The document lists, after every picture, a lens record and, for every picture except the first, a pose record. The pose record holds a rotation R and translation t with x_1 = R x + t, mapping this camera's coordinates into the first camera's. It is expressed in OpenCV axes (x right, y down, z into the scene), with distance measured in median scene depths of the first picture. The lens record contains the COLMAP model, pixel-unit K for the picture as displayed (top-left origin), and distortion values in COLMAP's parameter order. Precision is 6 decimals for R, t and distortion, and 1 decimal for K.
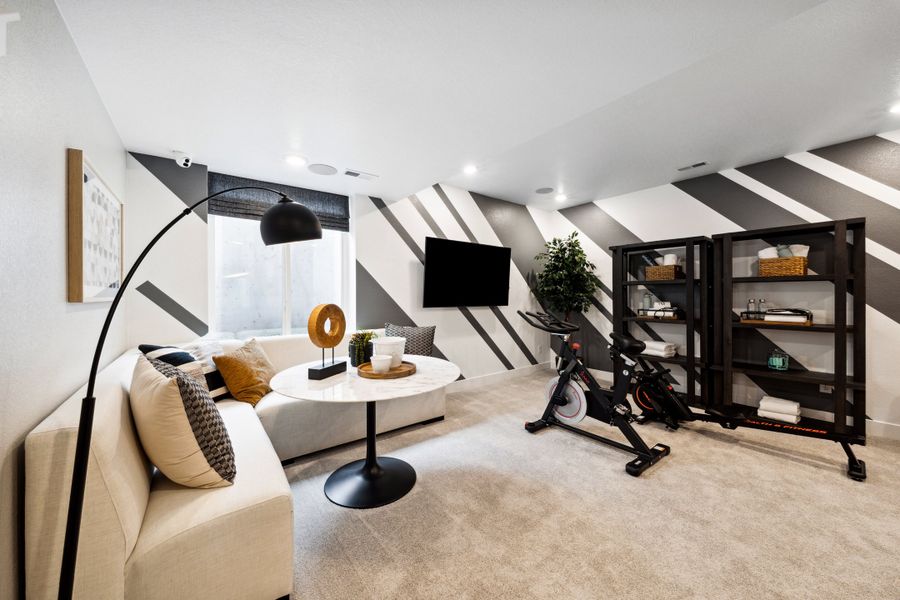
lens RADIAL K [[335.7, 0, 448.8], [0, 335.7, 295.2], [0, 0, 1]] dist [-0.003795, 0.001110]
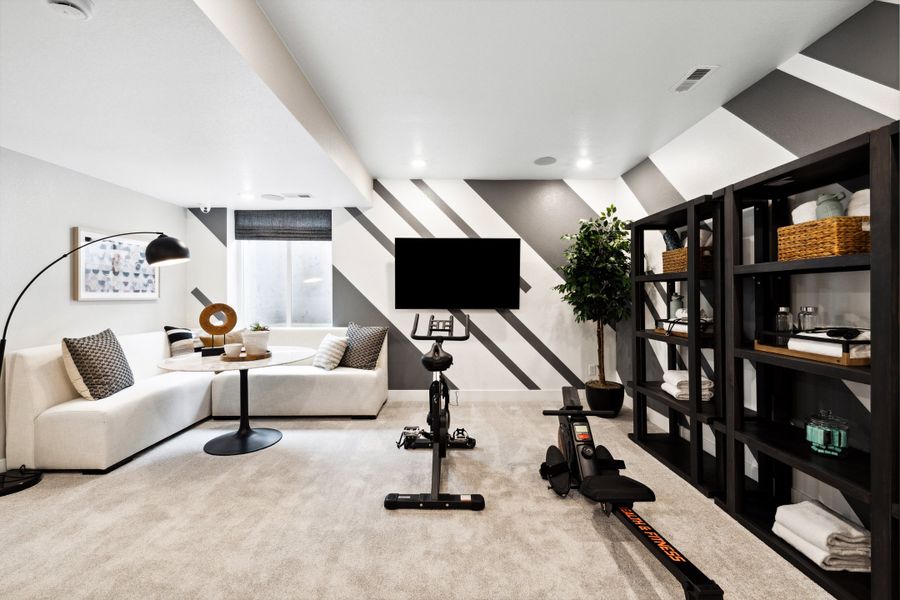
lens RADIAL K [[376.8, 0, 429.1], [0, 376.8, 298.6], [0, 0, 1]] dist [-0.002750, -0.001334]
pose [[0.788595, 0.006653, -0.614877, 0.704863], [-0.002456, 0.999968, 0.007669, -0.002566], [0.614908, -0.004537, 0.788586, 0.177956]]
